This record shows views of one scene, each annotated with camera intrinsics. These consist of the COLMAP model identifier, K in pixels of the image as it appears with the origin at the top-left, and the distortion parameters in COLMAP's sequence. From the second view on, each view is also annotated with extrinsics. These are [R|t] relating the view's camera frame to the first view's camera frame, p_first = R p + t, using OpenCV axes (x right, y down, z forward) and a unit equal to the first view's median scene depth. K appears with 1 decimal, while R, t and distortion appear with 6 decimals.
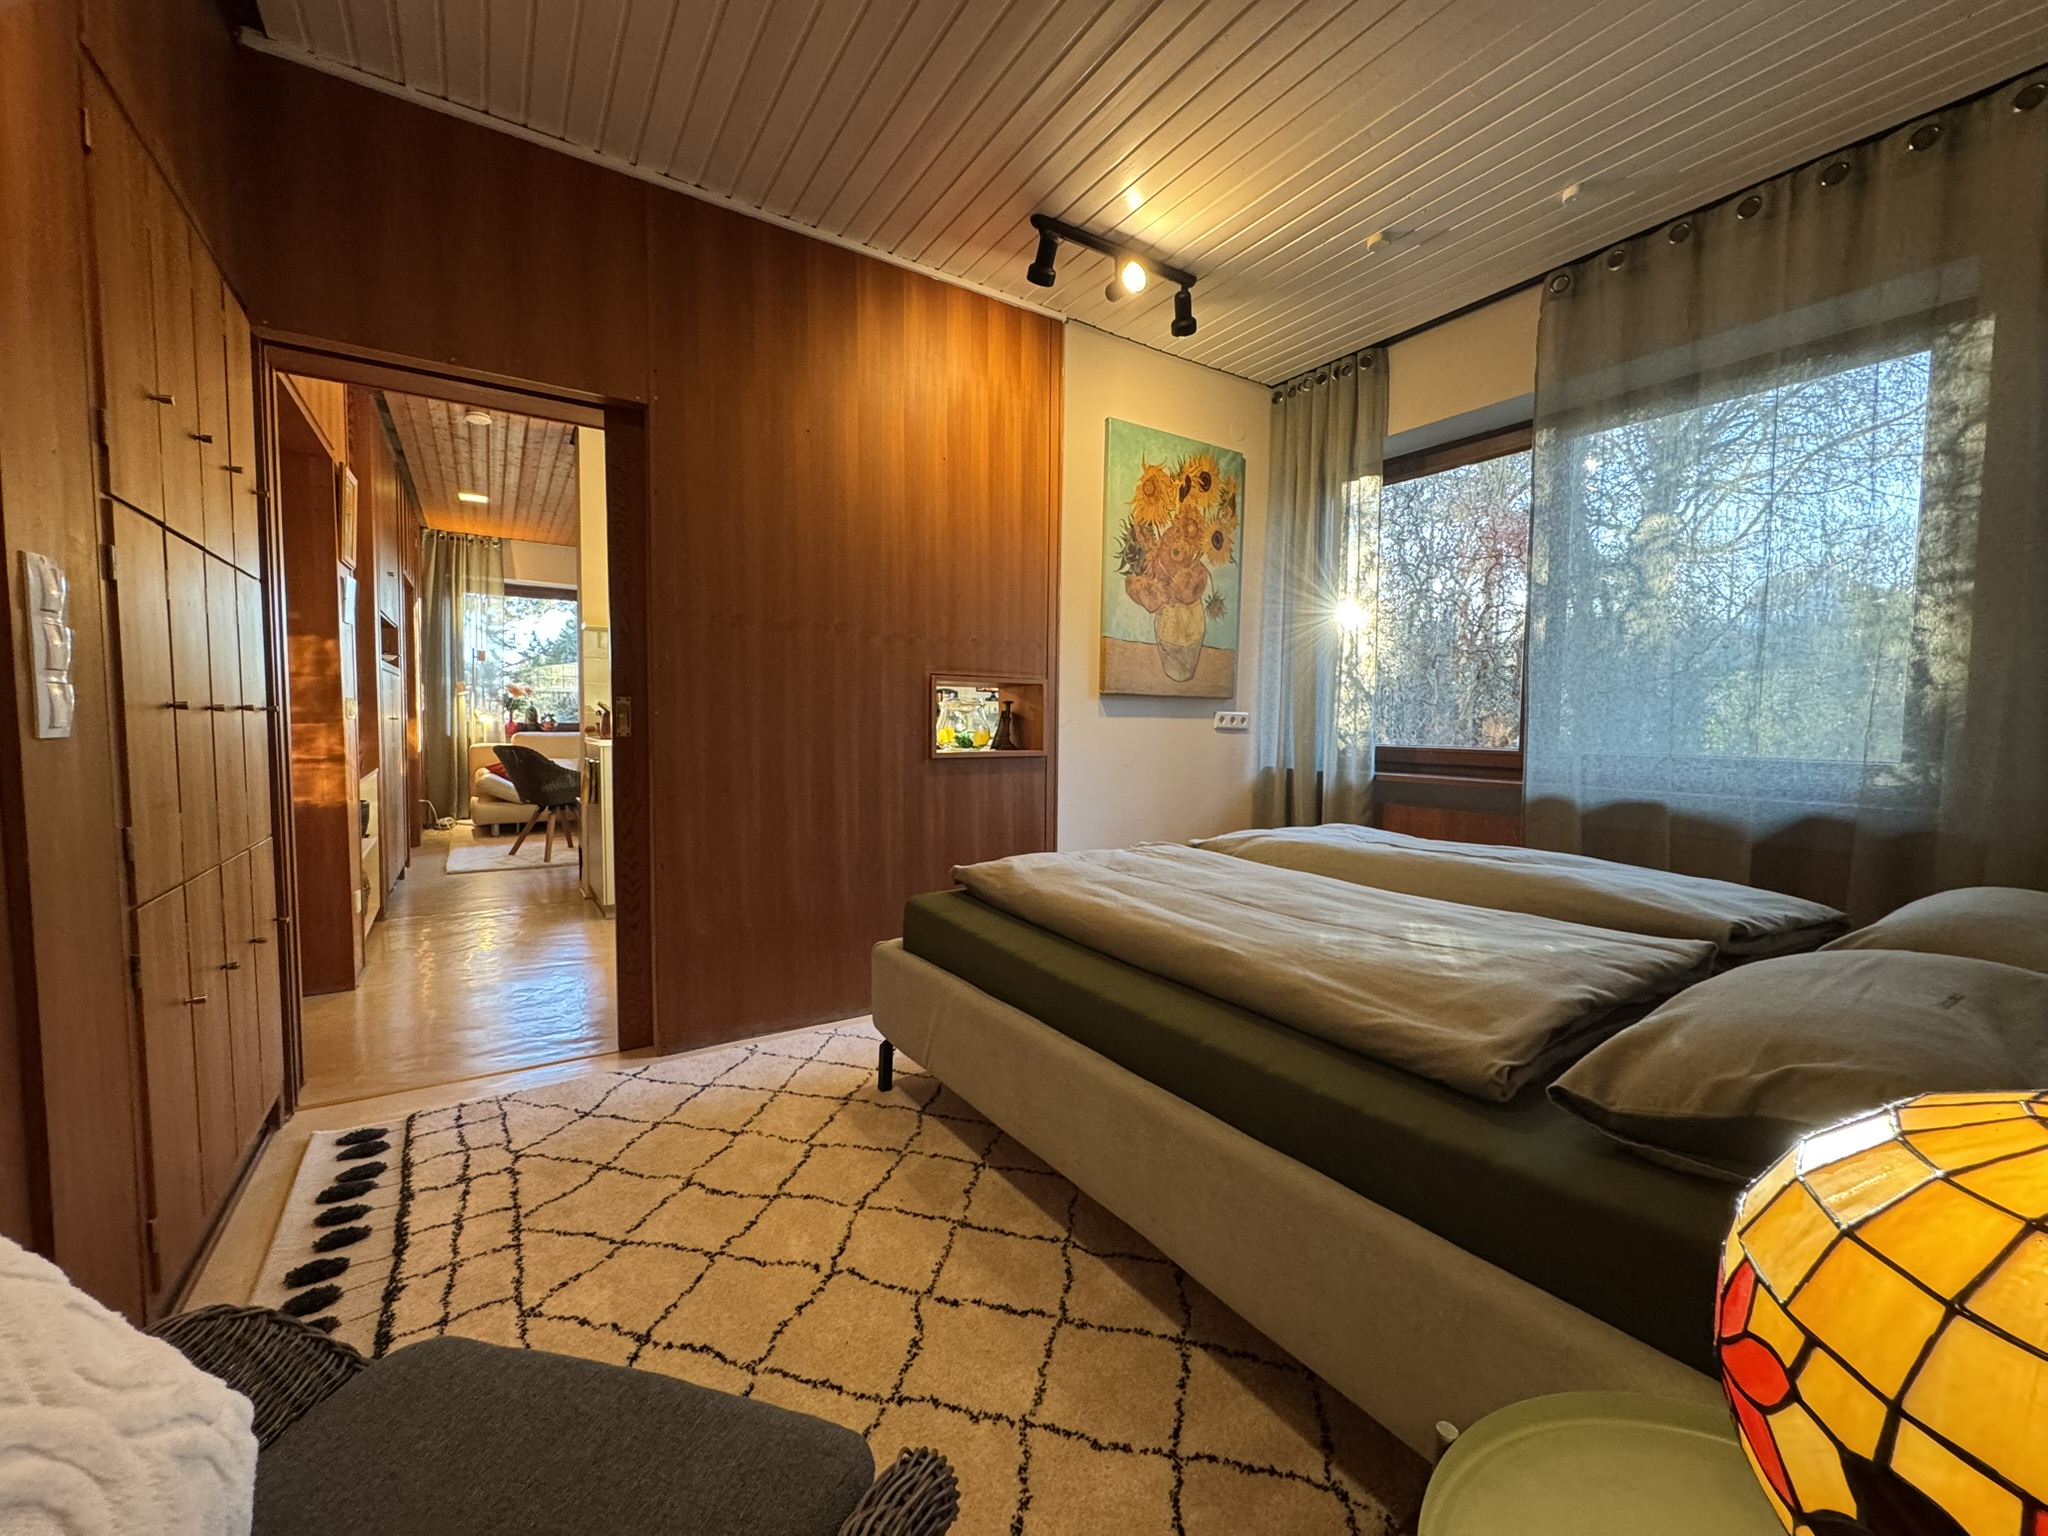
lens RADIAL K [[821.3, 0, 1027.6], [0, 821.3, 766.3], [0, 0, 1]] dist [-0.006647, 0.001343]
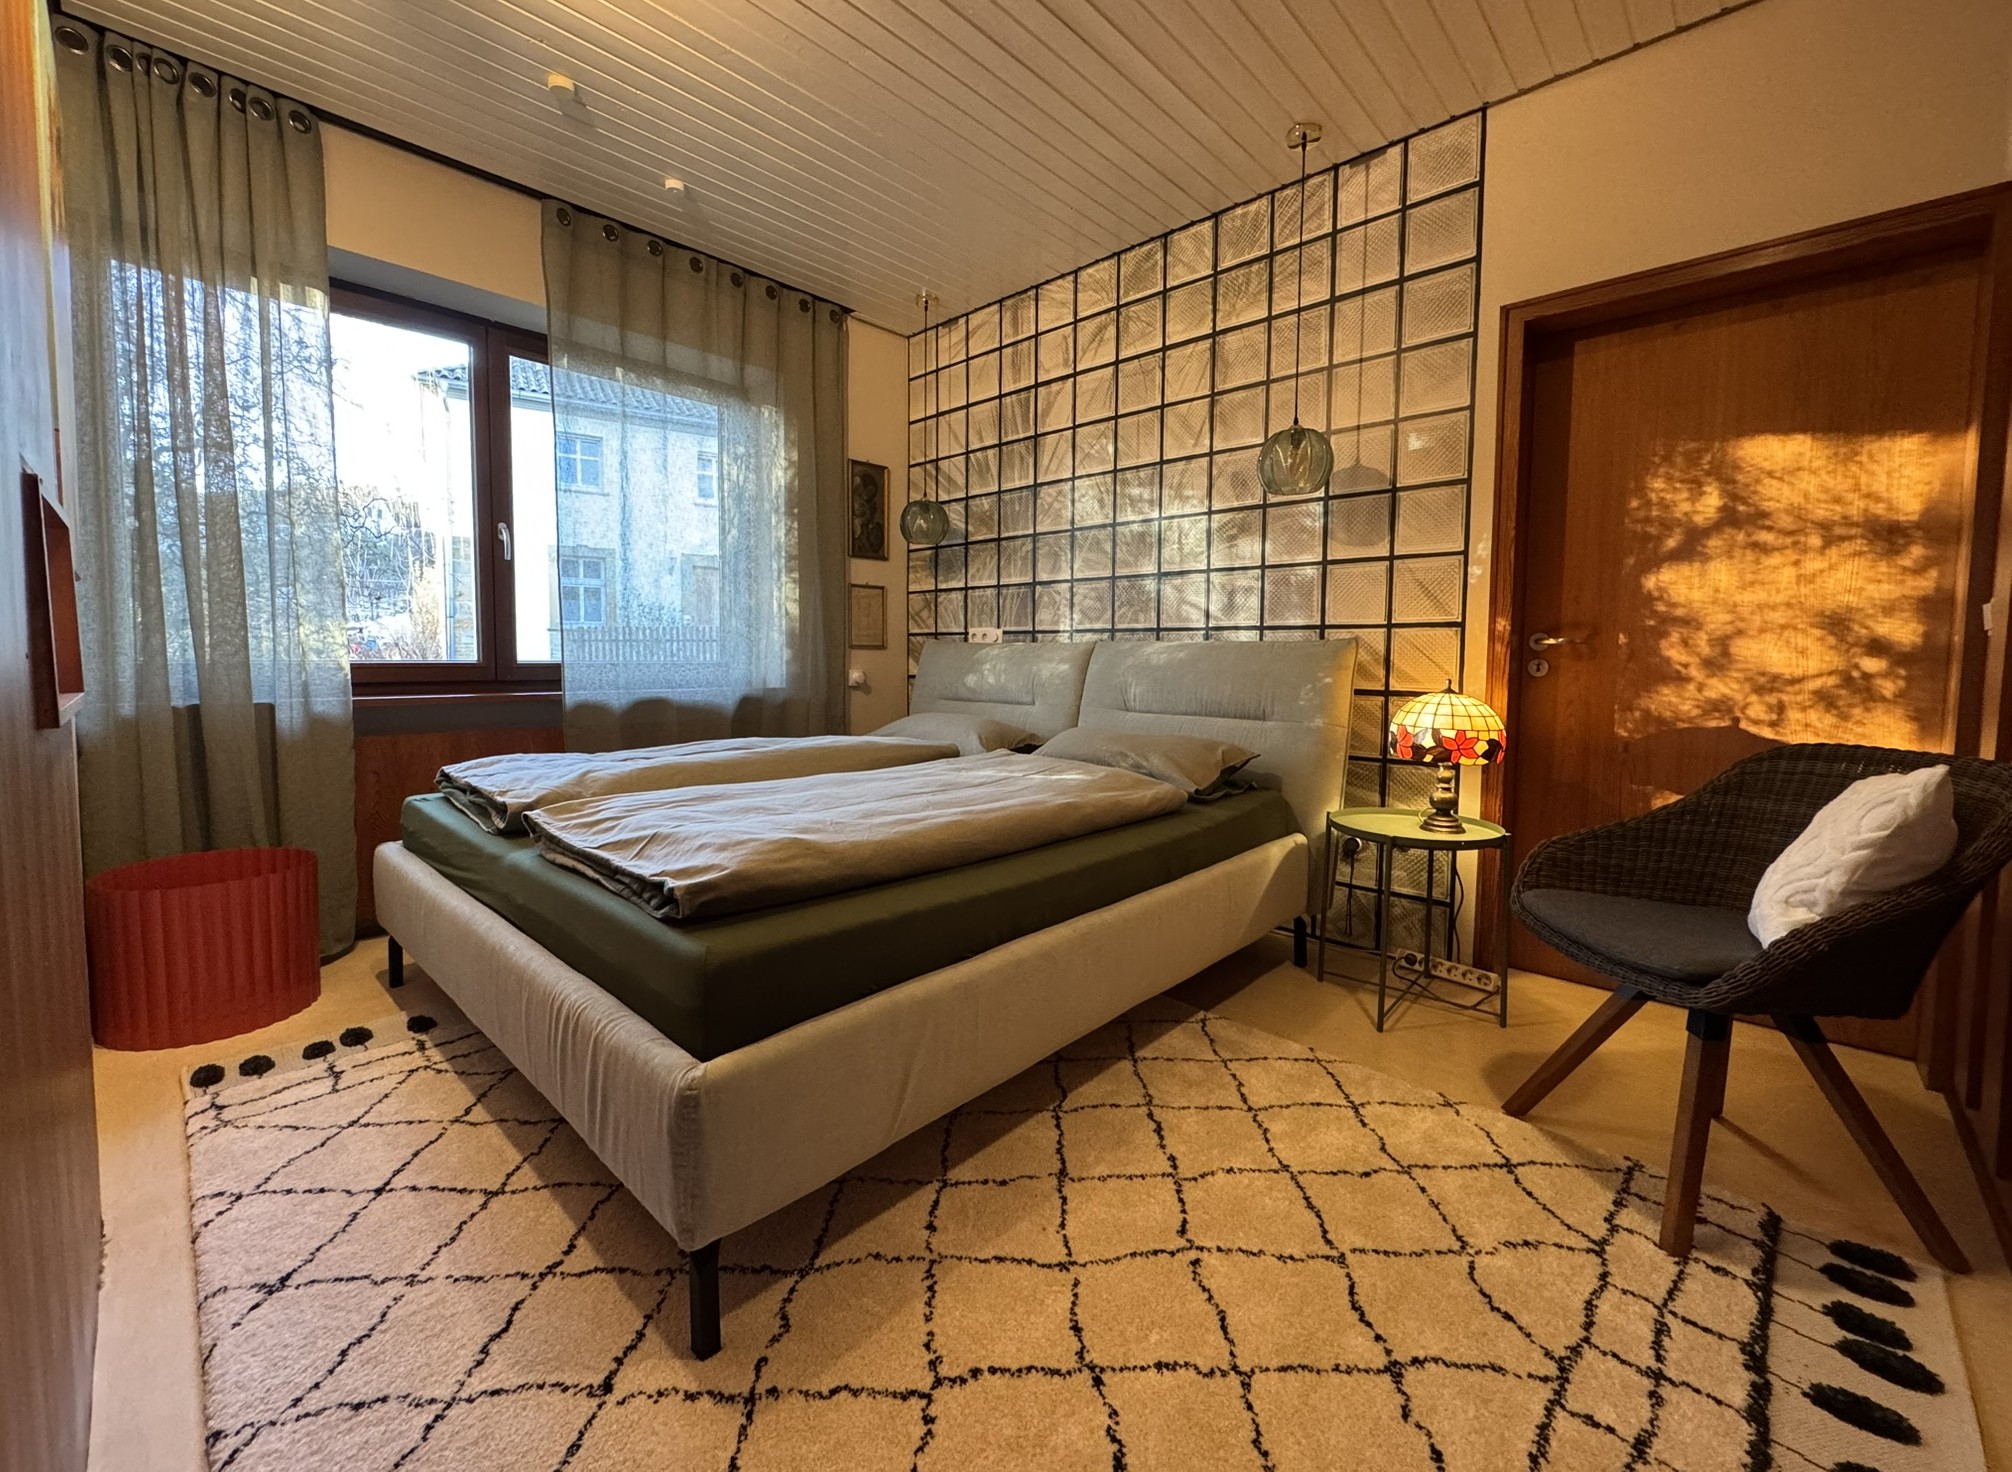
lens RADIAL K [[806.9, 0, 985.2], [0, 806.9, 708.8], [0, 0, 1]] dist [-0.006647, 0.001343]
pose [[-0.214319, -0.085771, 0.972991, -1.004170], [0.039428, 0.994566, 0.096357, -0.072439], [-0.975968, 0.059014, -0.209773, 1.373716]]
